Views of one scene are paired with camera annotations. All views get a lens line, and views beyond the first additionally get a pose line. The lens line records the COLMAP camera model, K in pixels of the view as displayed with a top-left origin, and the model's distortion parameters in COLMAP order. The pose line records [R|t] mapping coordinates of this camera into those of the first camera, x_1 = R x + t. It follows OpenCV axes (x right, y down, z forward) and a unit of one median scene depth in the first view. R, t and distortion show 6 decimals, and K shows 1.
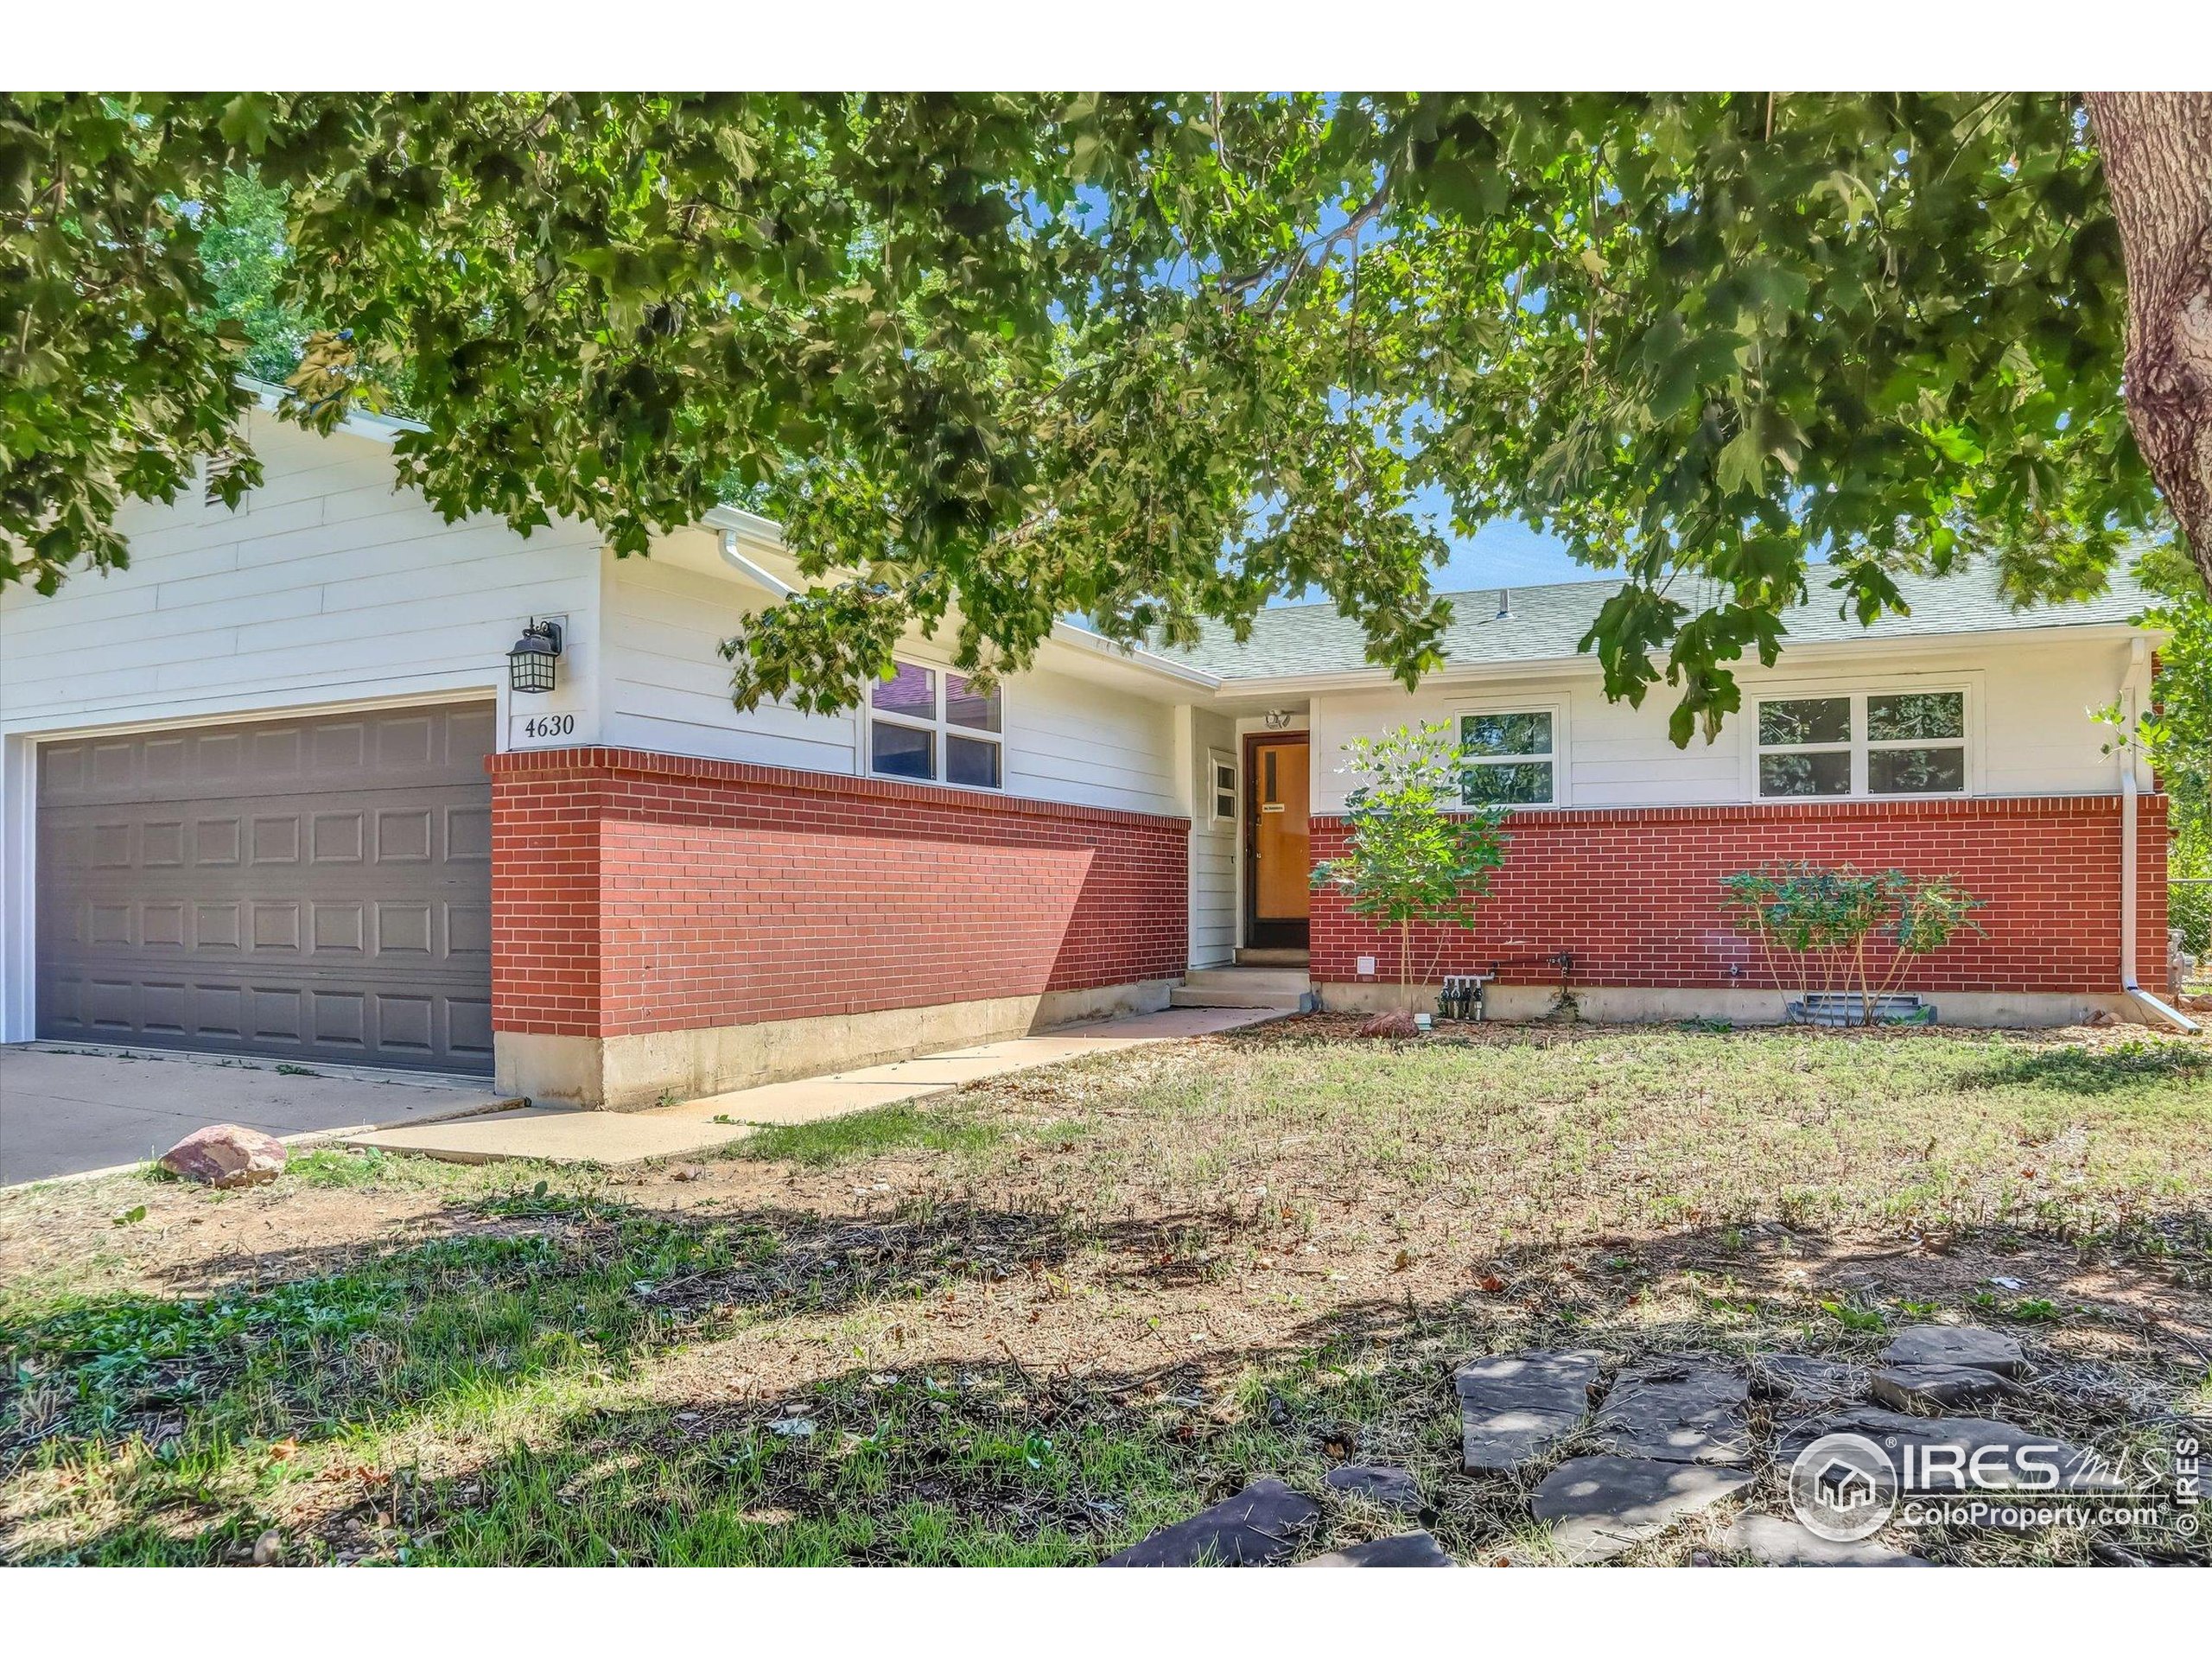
lens RADIAL K [[1590.9, 0, 1106.4], [0, 1590.9, 839.5], [0, 0, 1]] dist [-0.058232, 0.018968]
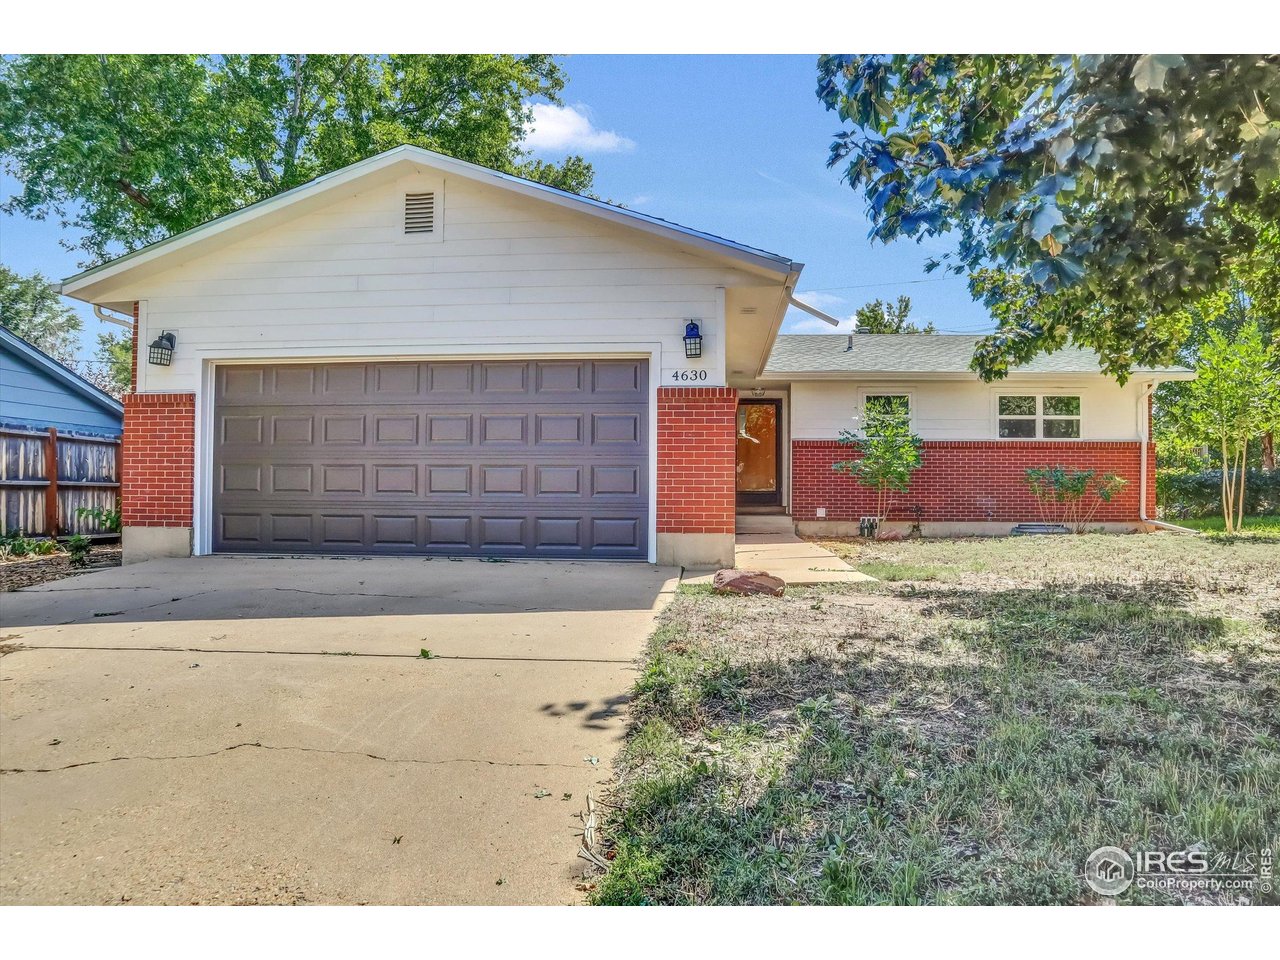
lens RADIAL K [[920.6, 0, 643.8], [0, 920.6, 475.1], [0, 0, 1]] dist [-0.058232, 0.018968]
pose [[0.927302, 0.020114, 0.373773, -0.566027], [-0.024164, 0.999689, 0.006153, 0.032064], [-0.373533, -0.014737, 0.927500, -0.032810]]
